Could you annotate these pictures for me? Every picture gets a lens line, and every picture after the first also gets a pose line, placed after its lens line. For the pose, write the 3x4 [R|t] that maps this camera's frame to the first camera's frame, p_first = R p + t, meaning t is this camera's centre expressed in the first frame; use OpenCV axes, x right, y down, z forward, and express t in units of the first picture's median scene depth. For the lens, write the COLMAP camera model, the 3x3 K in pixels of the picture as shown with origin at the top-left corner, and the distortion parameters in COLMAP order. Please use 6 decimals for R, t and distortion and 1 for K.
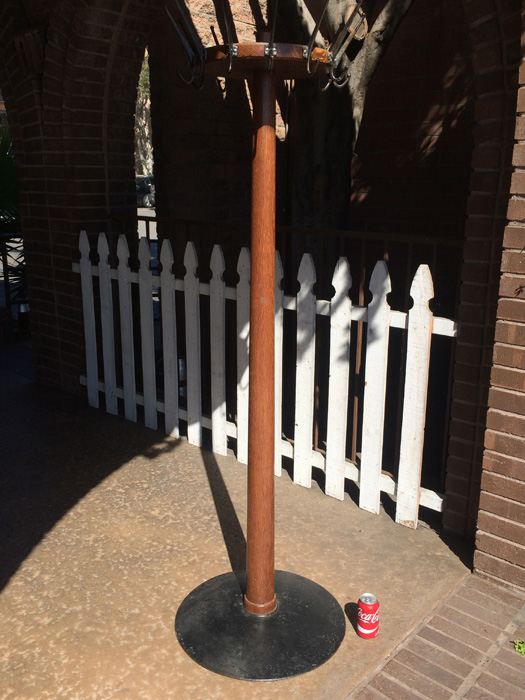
lens RADIAL K [[663.8, 0, 261.9], [0, 663.8, 354.9], [0, 0, 1]] dist [0.091686, -0.134130]
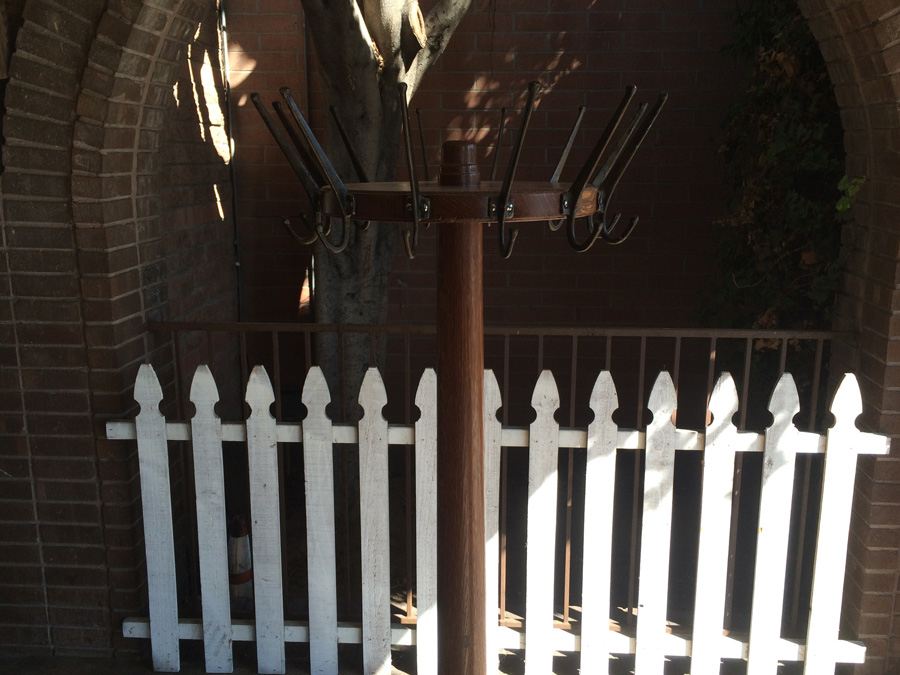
lens RADIAL K [[854.4, 0, 456.4], [0, 854.4, 339.7], [0, 0, 1]] dist [0.083359, -0.112394]
pose [[0.787960, -0.134917, 0.600763, -0.678802], [0.165102, 0.986264, 0.004944, -0.232011], [-0.593178, 0.095292, 0.799412, 0.389096]]
